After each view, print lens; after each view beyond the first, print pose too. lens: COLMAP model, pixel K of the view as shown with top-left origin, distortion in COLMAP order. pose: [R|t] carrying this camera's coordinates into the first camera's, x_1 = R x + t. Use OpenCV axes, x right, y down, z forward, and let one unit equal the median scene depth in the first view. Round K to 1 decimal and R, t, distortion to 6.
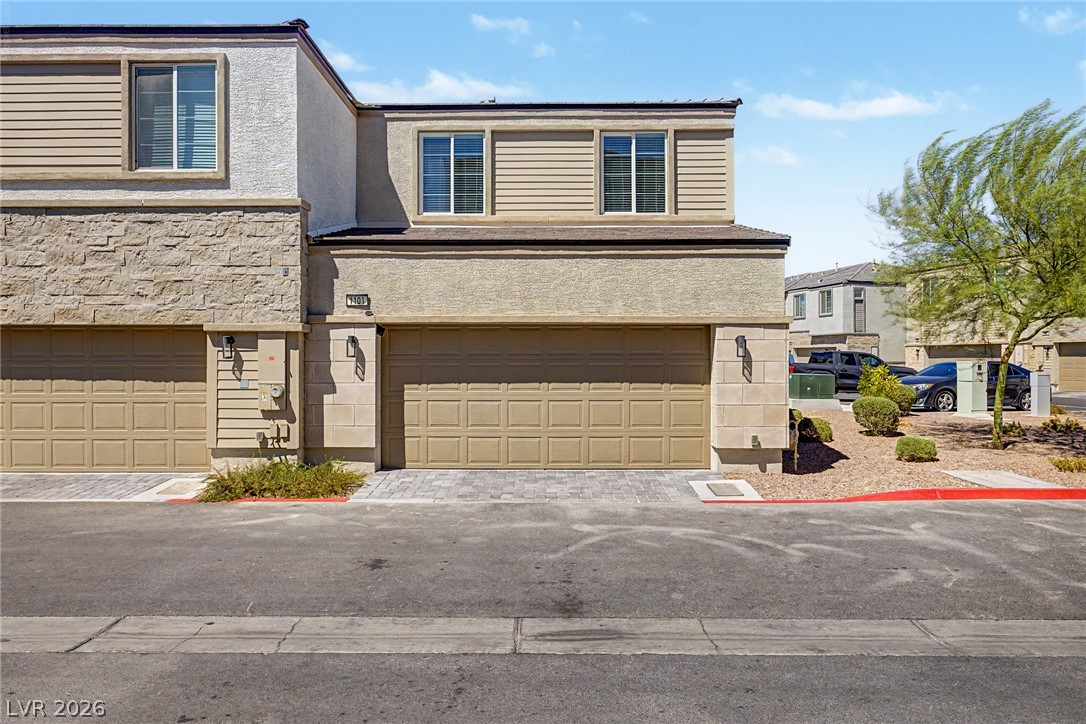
lens RADIAL K [[711.4, 0, 542.4], [0, 711.4, 363.0], [0, 0, 1]] dist [0.002082, 0.004278]
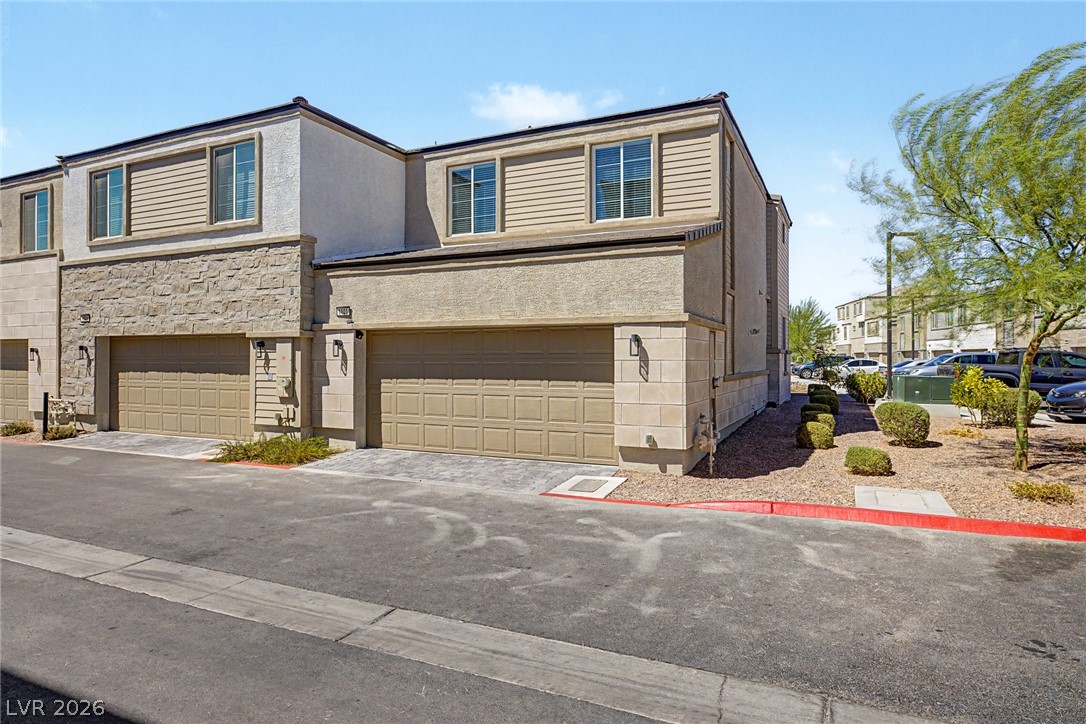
lens RADIAL K [[647.3, 0, 541.7], [0, 647.3, 358.9], [0, 0, 1]] dist [0.005452, 0.000085]
pose [[0.906101, 0.000251, -0.423062, 0.552483], [-0.002986, 0.999979, -0.005803, 0.001315], [0.423051, 0.006521, 0.906082, 0.116060]]
